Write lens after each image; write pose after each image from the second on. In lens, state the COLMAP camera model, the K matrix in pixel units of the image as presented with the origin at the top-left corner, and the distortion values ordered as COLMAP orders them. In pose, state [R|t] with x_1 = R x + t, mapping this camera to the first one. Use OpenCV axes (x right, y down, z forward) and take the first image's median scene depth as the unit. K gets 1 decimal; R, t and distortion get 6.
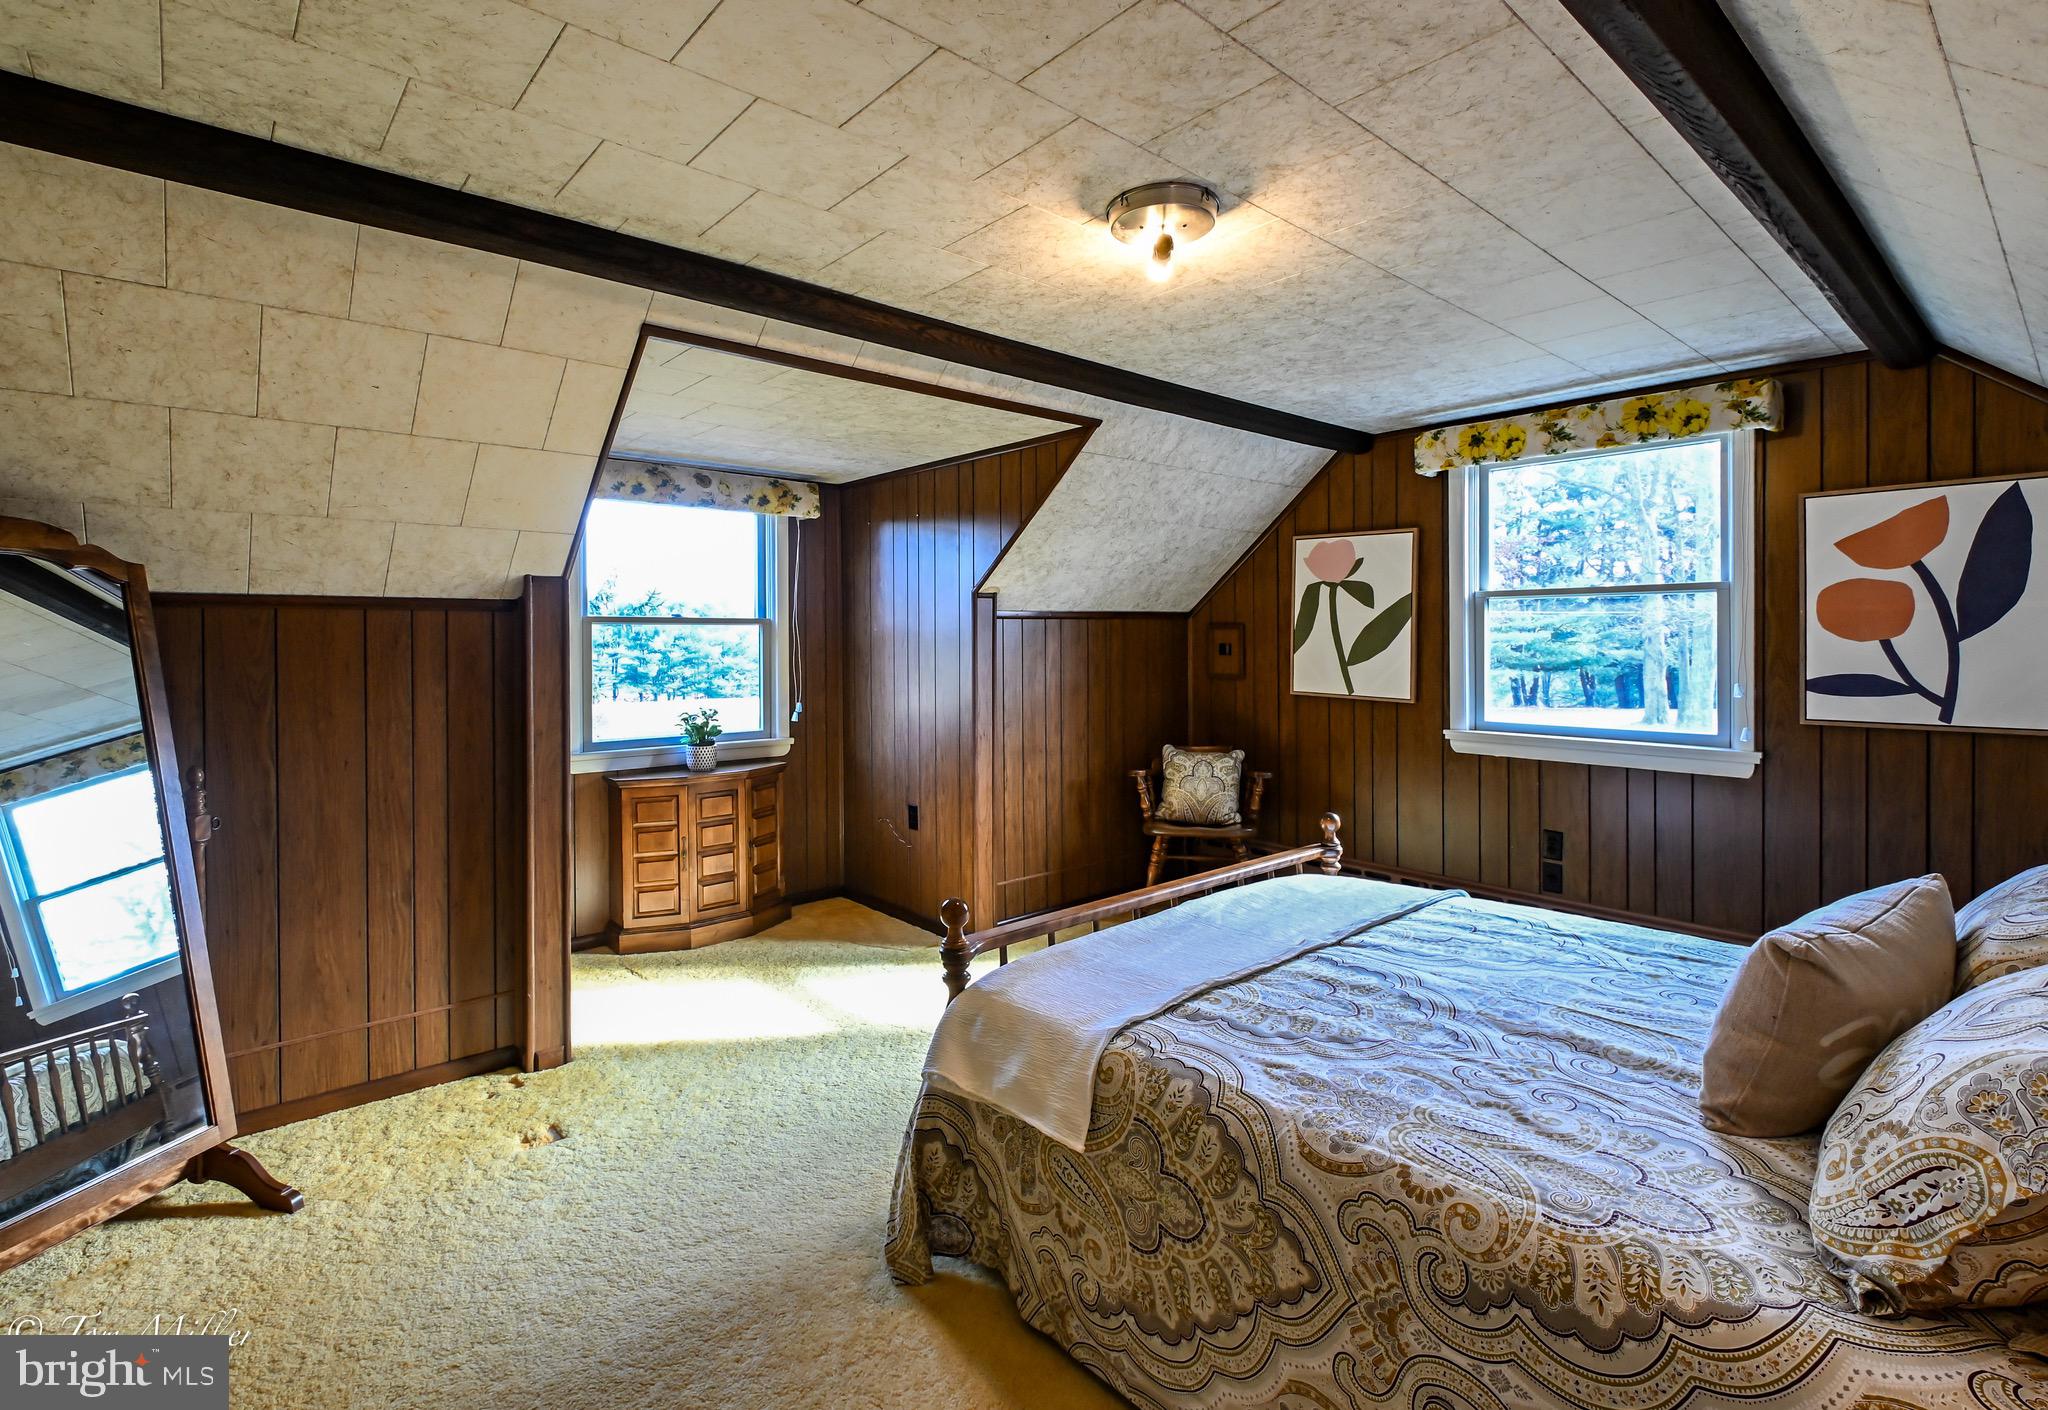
lens RADIAL K [[951.6, 0, 994.5], [0, 951.6, 645.4], [0, 0, 1]] dist [-0.000503, -0.002205]
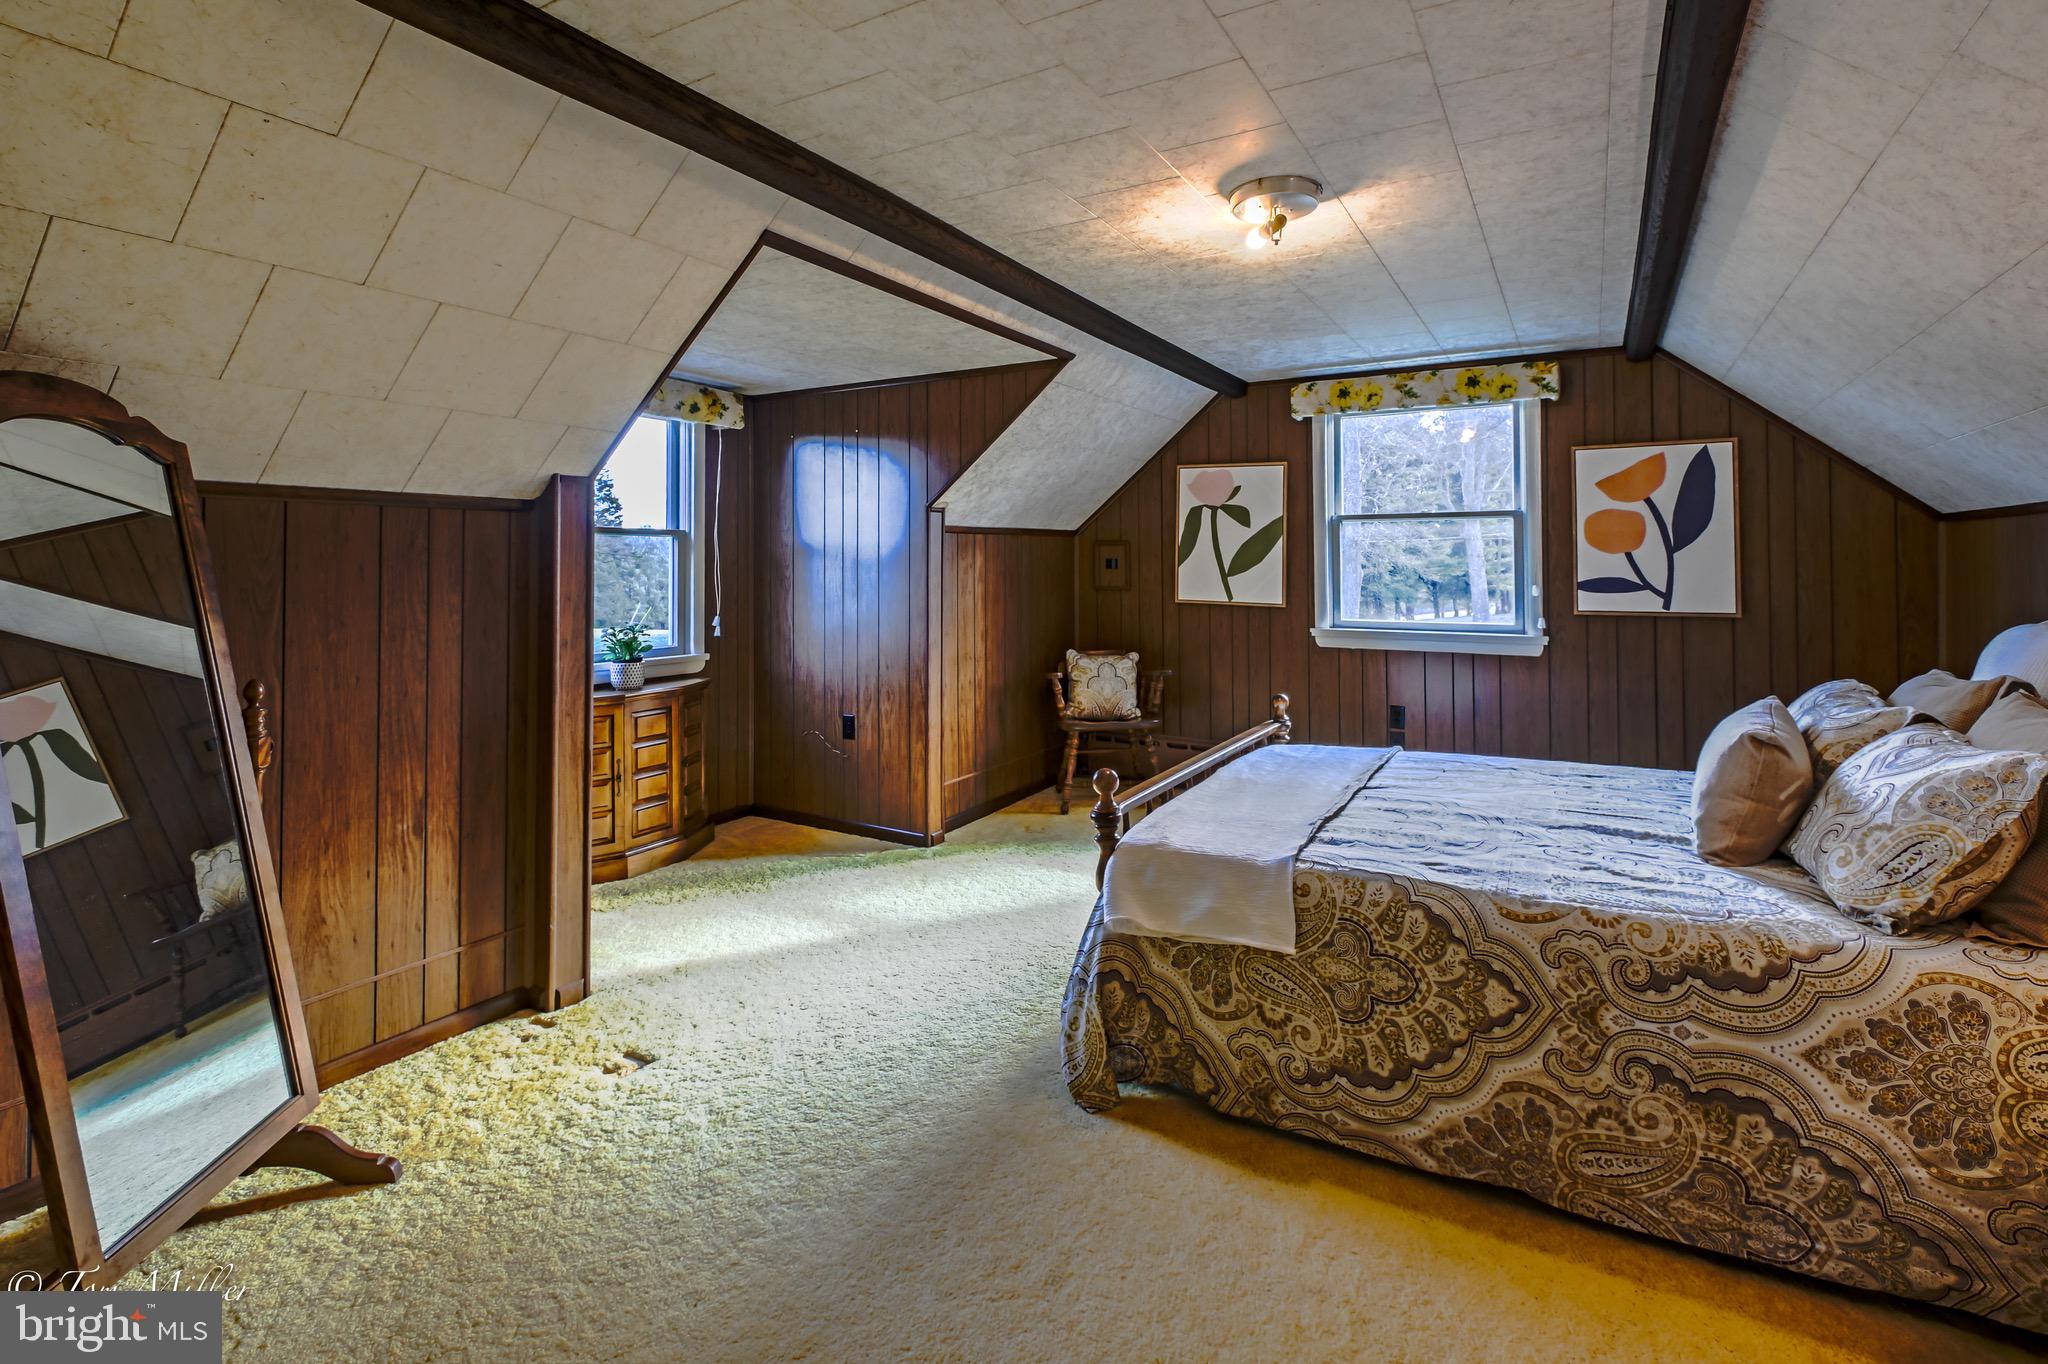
lens RADIAL K [[936.5, 0, 1041.8], [0, 936.5, 545.1], [0, 0, 1]] dist [-0.000347, -0.000828]
pose [[0.945023, 0.009147, 0.326877, -0.350312], [-0.000223, 0.999626, -0.027329, 0.021727], [-0.327005, 0.025753, 0.944672, -0.027664]]
